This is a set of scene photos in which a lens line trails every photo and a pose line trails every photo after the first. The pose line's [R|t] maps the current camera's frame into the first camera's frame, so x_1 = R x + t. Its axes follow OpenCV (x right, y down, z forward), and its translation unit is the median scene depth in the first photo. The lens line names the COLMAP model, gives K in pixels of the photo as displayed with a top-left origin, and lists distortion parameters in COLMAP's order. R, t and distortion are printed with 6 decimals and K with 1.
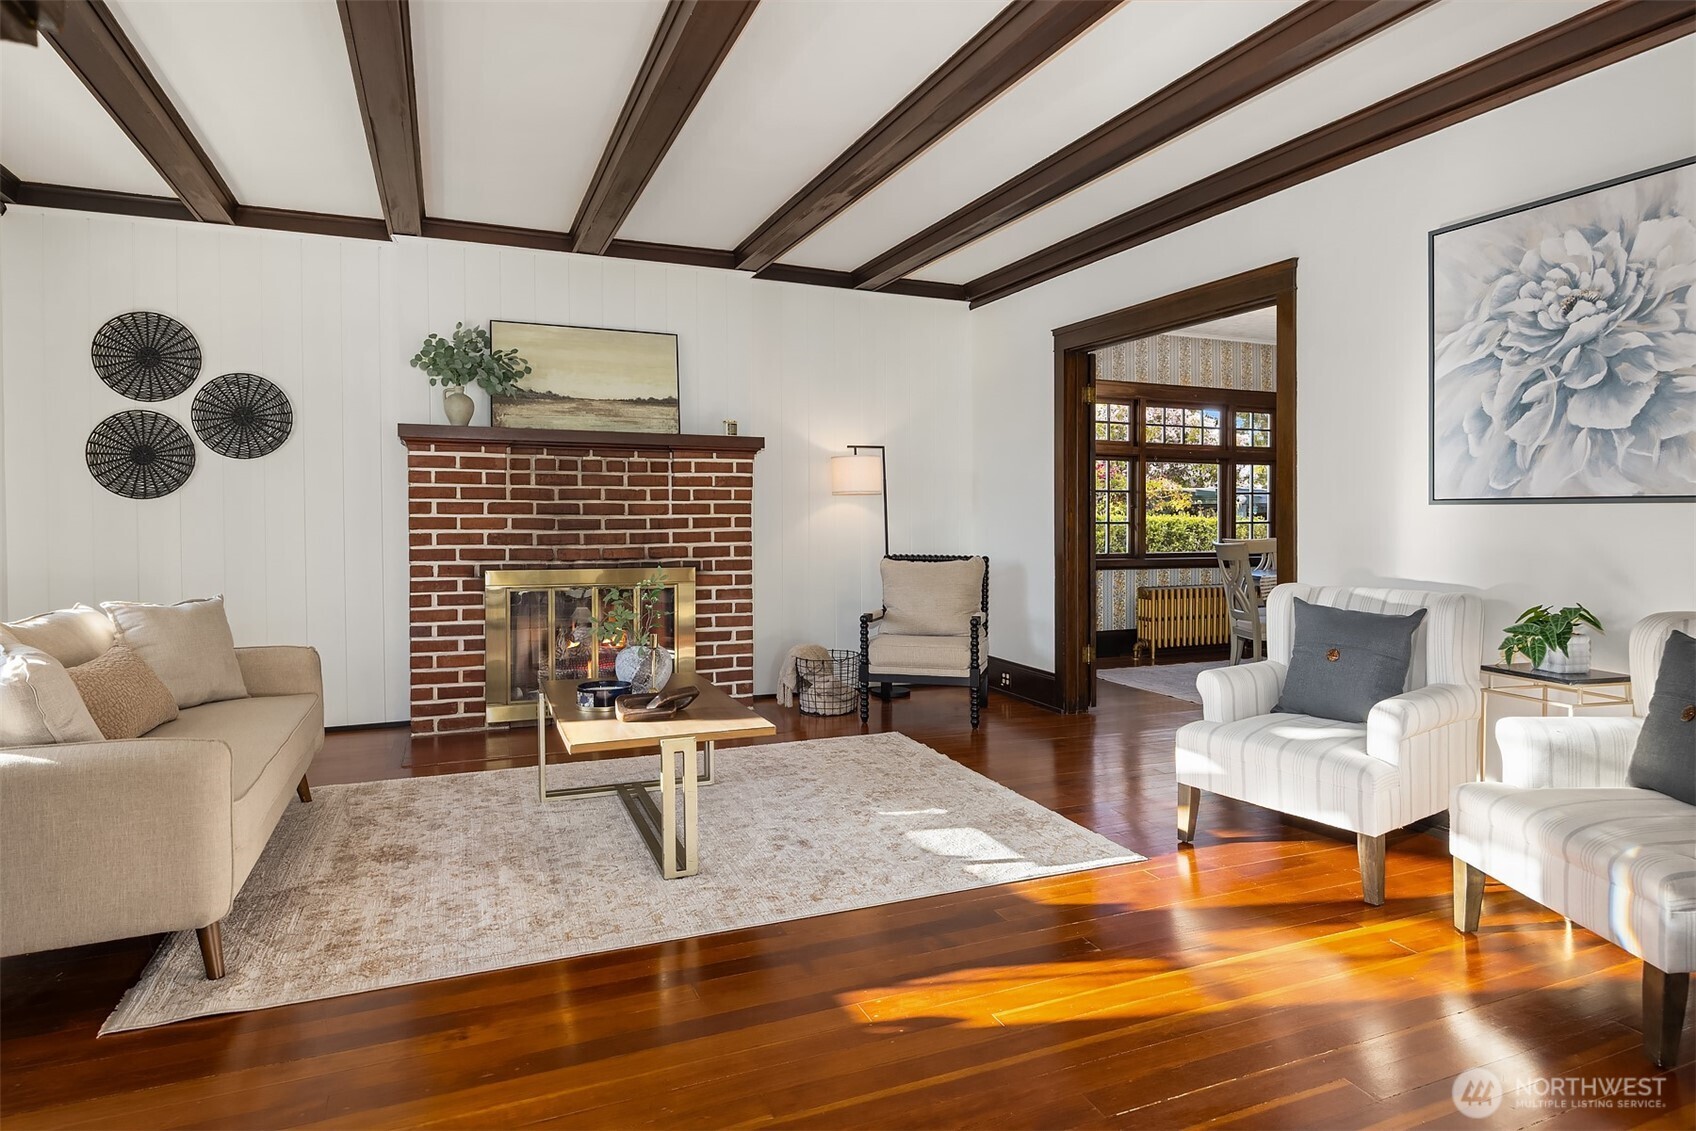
lens RADIAL K [[965.3, 0, 833.7], [0, 965.3, 553.7], [0, 0, 1]] dist [0.006639, -0.003518]
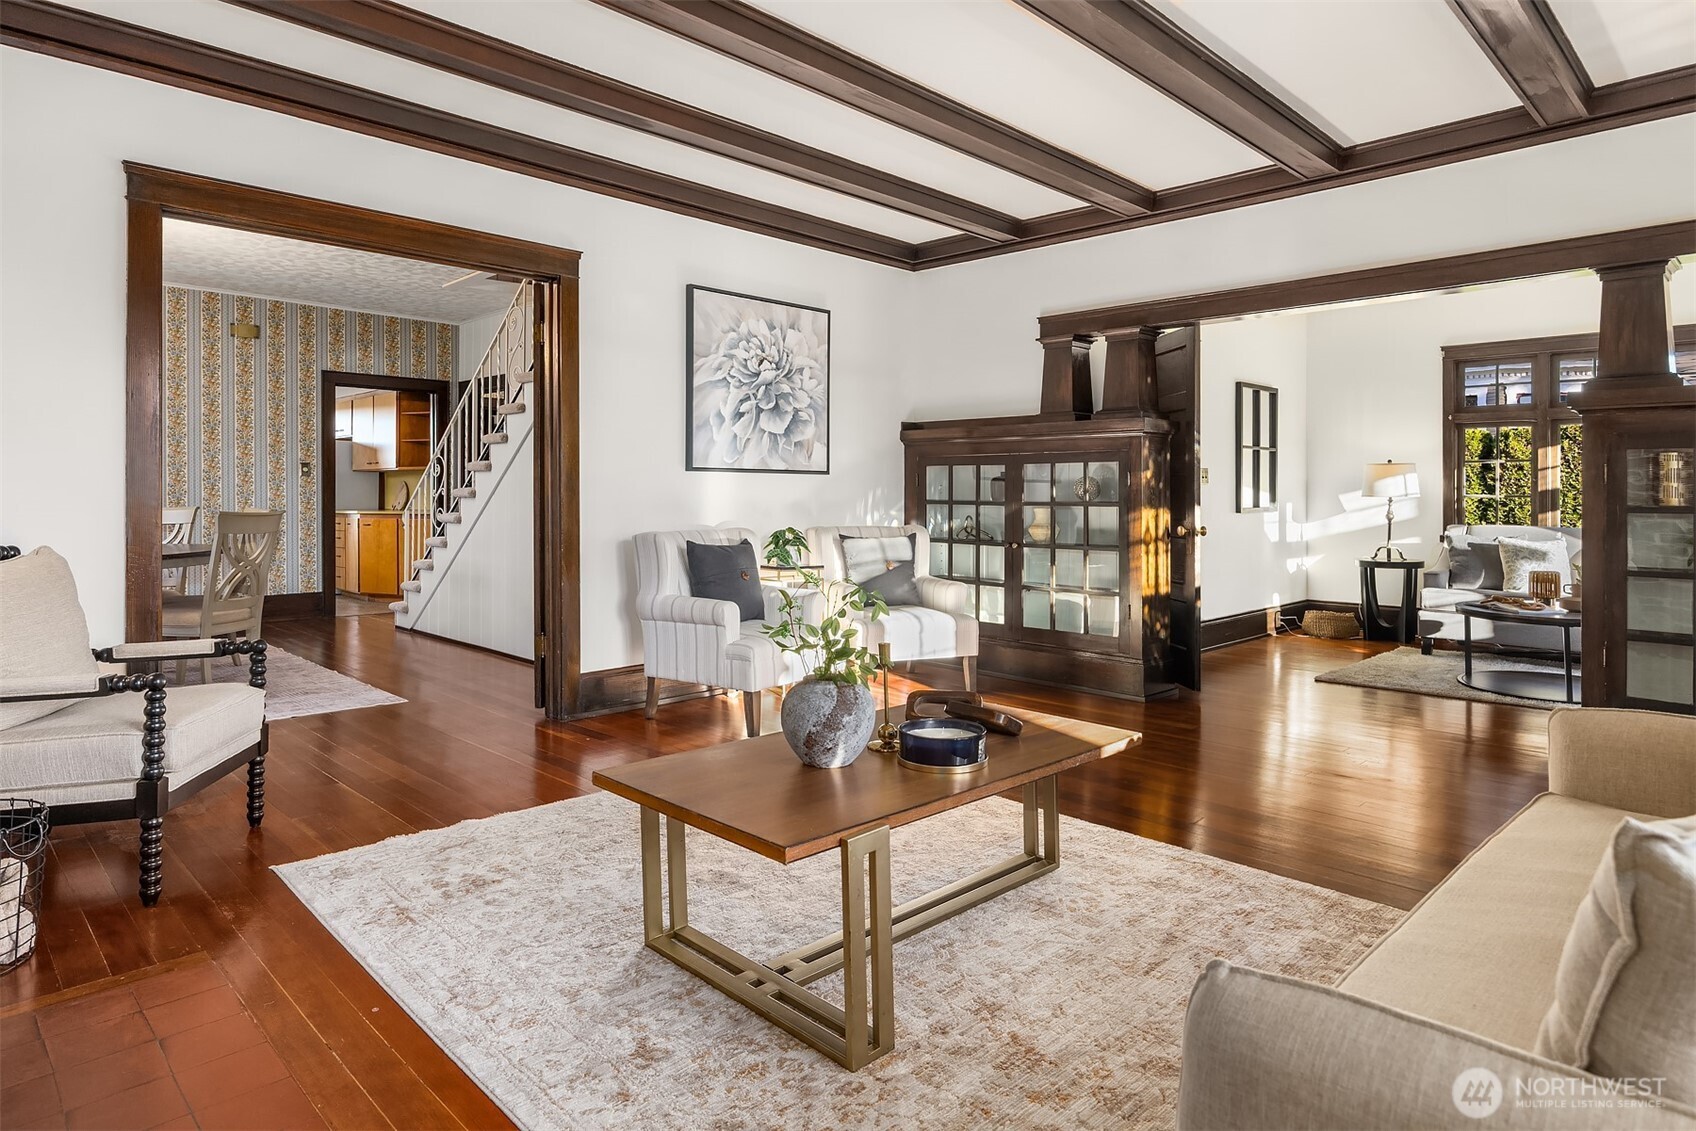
lens RADIAL K [[965.3, 0, 876.2], [0, 965.3, 498.0], [0, 0, 1]] dist [0.006639, -0.003518]
pose [[-0.399730, 0.006414, 0.916611, -0.558212], [0.042431, 0.999033, 0.011513, -0.010554], [-0.915650, 0.043495, -0.399615, 0.903308]]
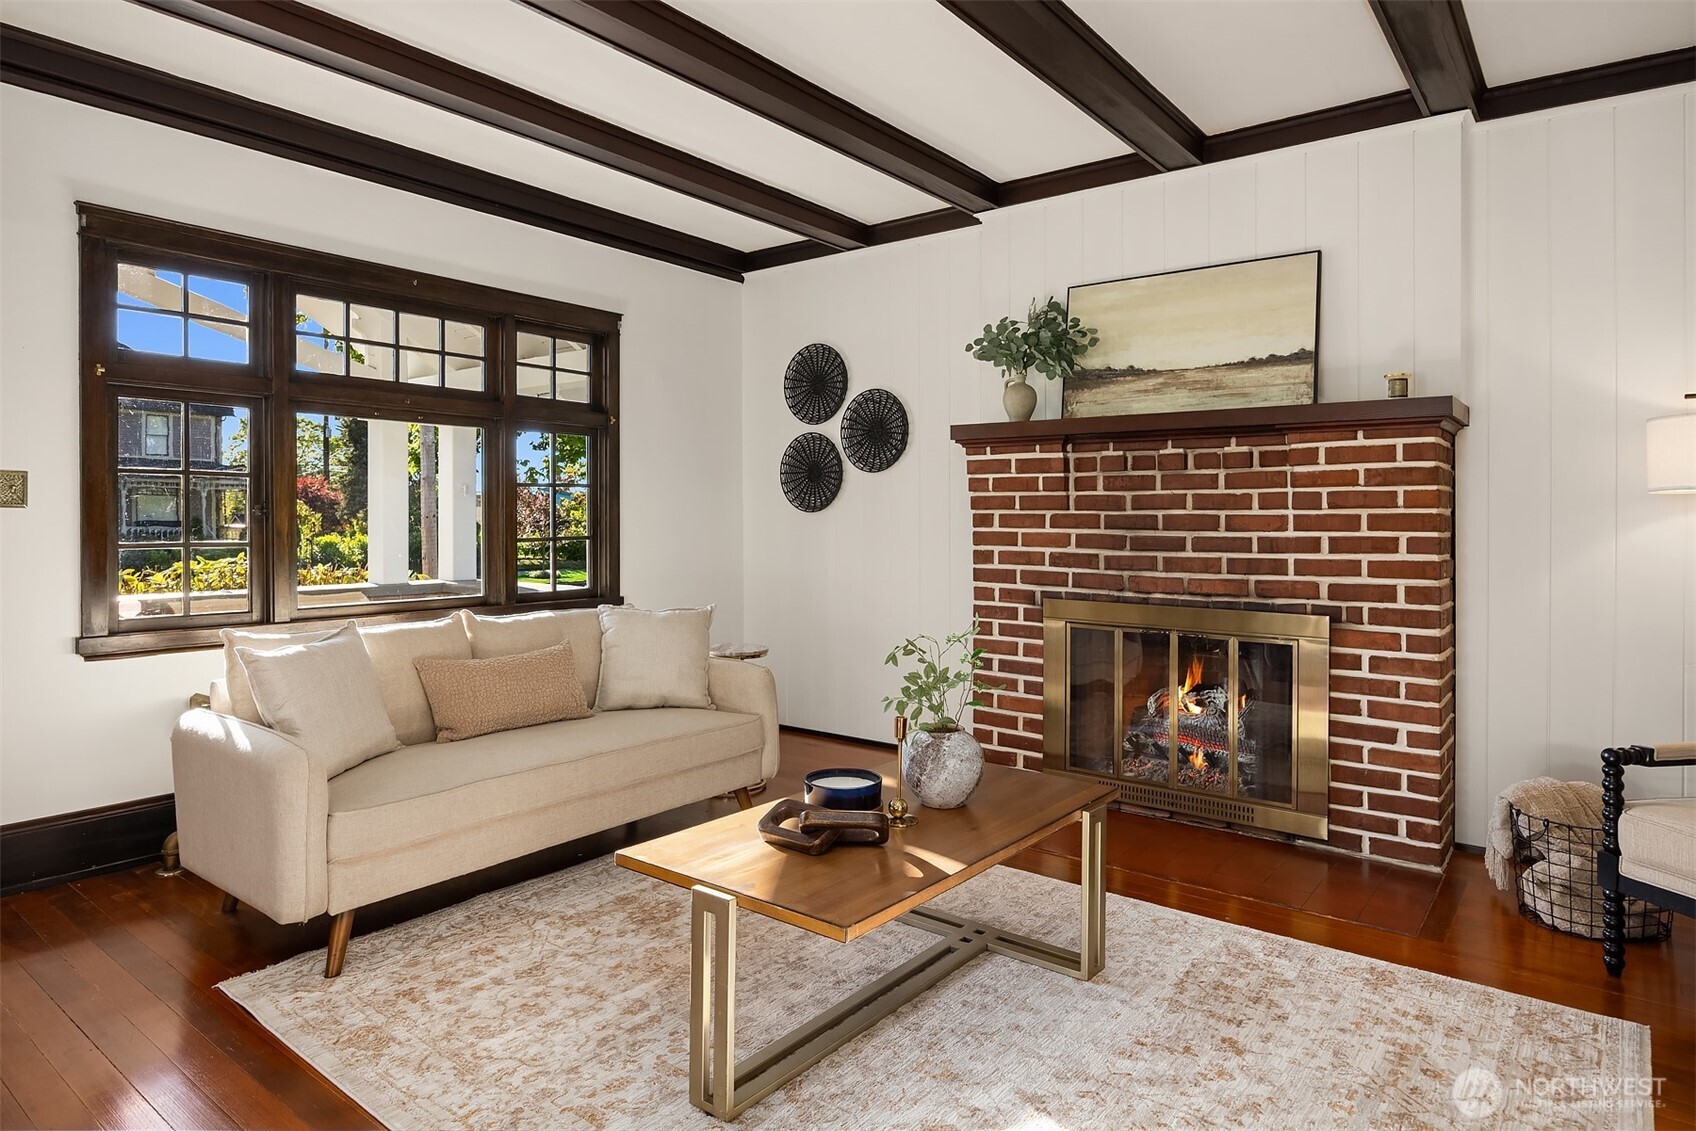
lens RADIAL K [[967.7, 0, 863.4], [0, 967.7, 538.9], [0, 0, 1]] dist [-0.009684, 0.001327]
pose [[0.506916, 0.019347, -0.861778, 0.261800], [-0.037955, 0.999279, 0.000108, -0.026643], [0.861159, 0.032654, 0.507285, 0.461176]]
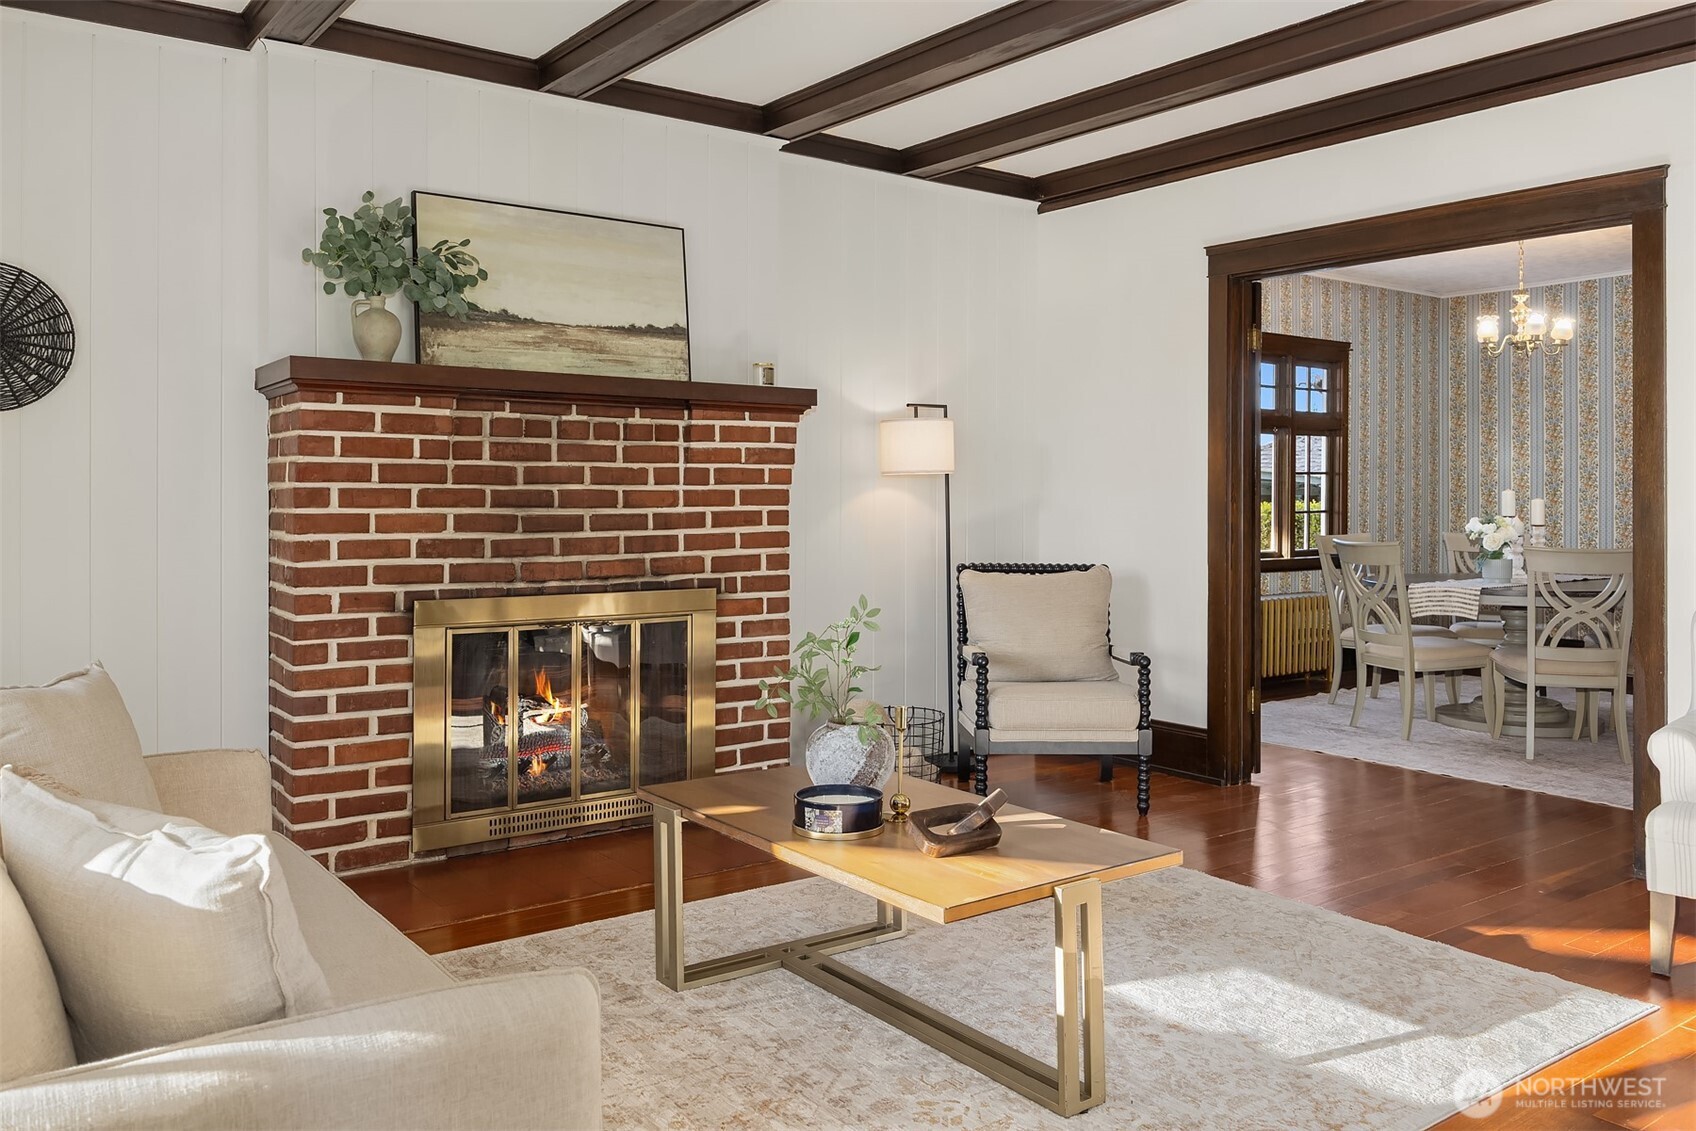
lens RADIAL K [[1321.4, 0, 805.5], [0, 1321.4, 523.8], [0, 0, 1]] dist [-0.008197, 0.014283]
pose [[0.971720, -0.005073, 0.236081, -0.320170], [0.009459, 0.999803, -0.017451, -0.014205], [-0.235946, 0.019191, 0.971577, 0.136222]]
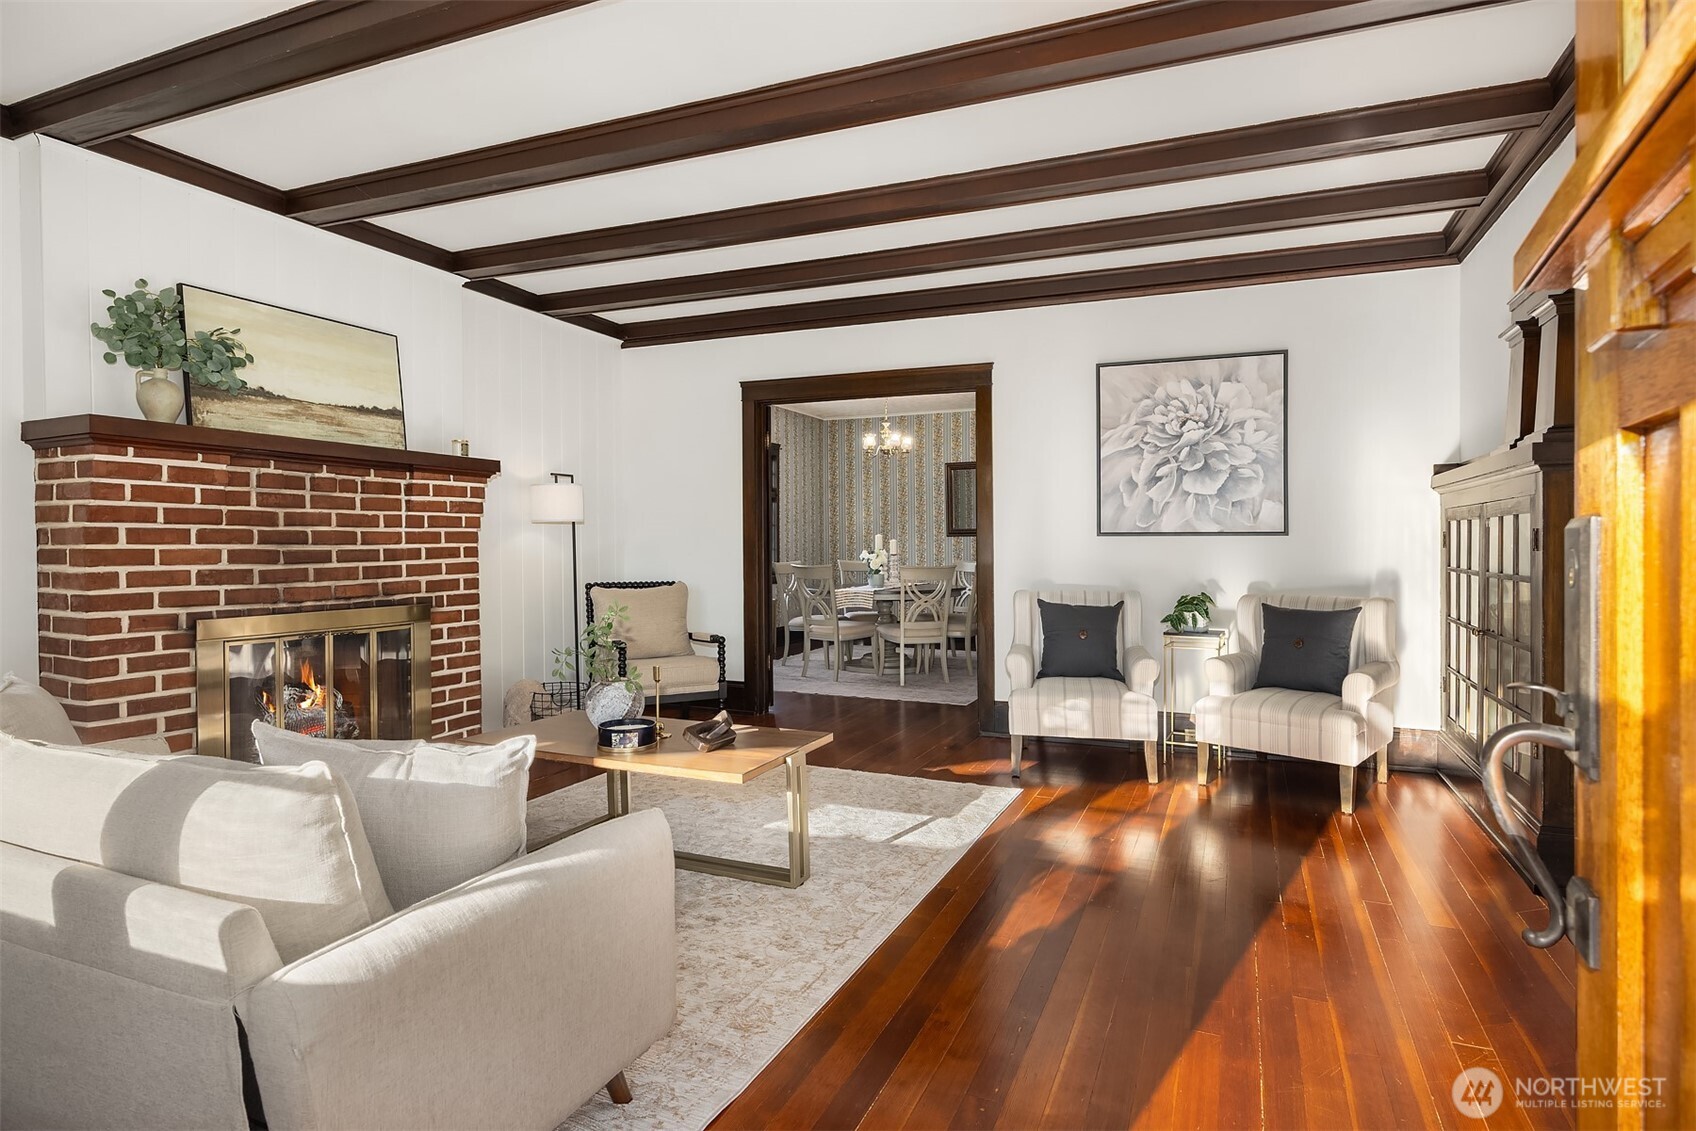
lens RADIAL K [[930.5, 0, 847.4], [0, 930.5, 576.1], [0, 0, 1]] dist [-0.004582, 0.001770]
pose [[0.711673, -0.027735, 0.701963, -0.509315], [0.031069, 0.999485, 0.007991, -0.006634], [-0.701823, 0.016122, 0.712169, 0.138770]]
